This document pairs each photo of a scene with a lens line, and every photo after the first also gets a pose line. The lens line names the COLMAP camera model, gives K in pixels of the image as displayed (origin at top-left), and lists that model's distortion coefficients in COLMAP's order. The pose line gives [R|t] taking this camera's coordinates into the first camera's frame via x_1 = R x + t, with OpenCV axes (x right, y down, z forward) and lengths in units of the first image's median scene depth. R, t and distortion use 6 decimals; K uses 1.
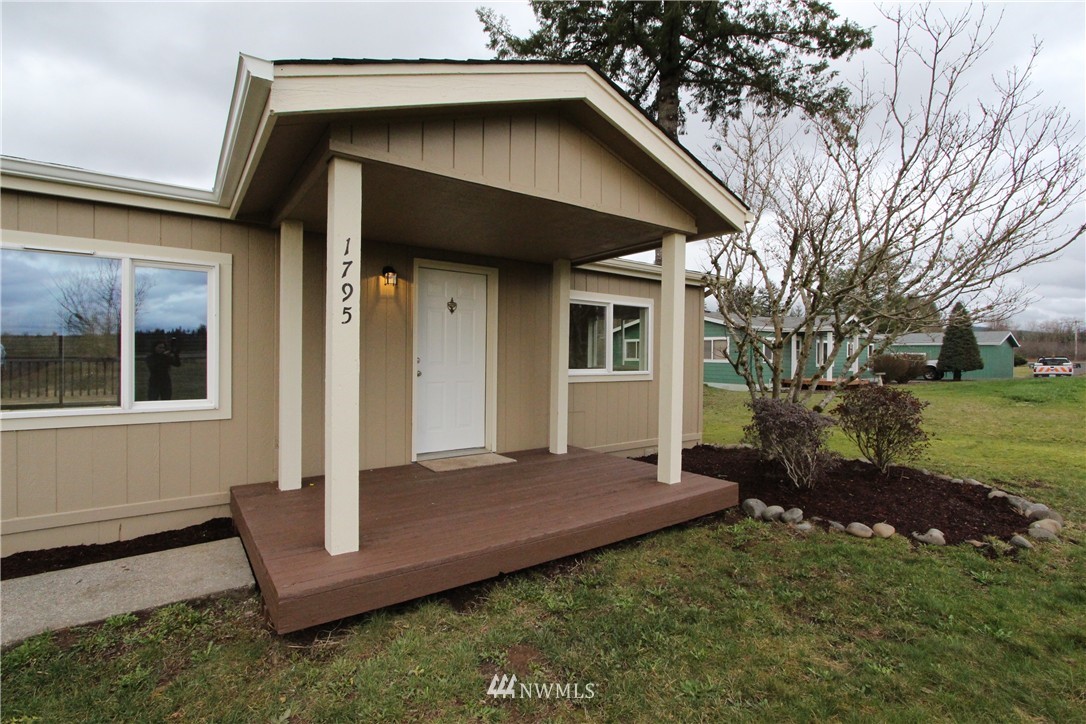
lens RADIAL K [[506.2, 0, 542.5], [0, 506.2, 357.8], [0, 0, 1]] dist [-0.004390, -0.000446]
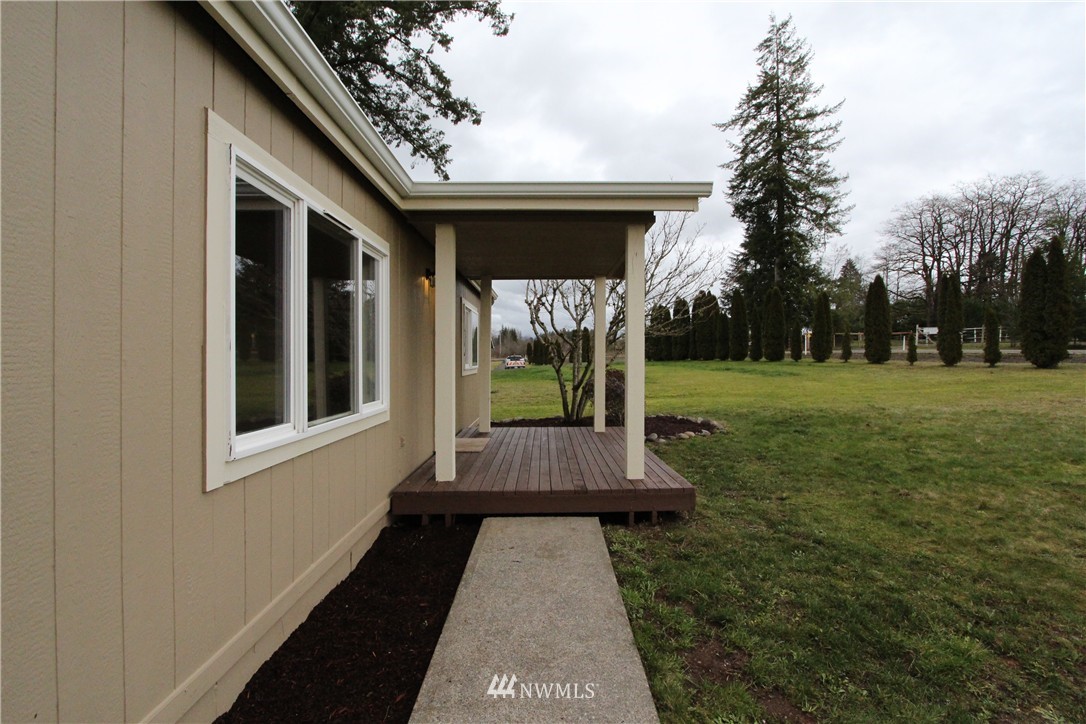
lens RADIAL K [[506.2, 0, 542.5], [0, 506.2, 357.8], [0, 0, 1]] dist [-0.004390, -0.000446]
pose [[0.588007, -0.010652, 0.808786, -0.333875], [0.006969, 0.999943, 0.008103, 0.000031], [-0.808826, 0.000871, 0.588047, 0.059948]]
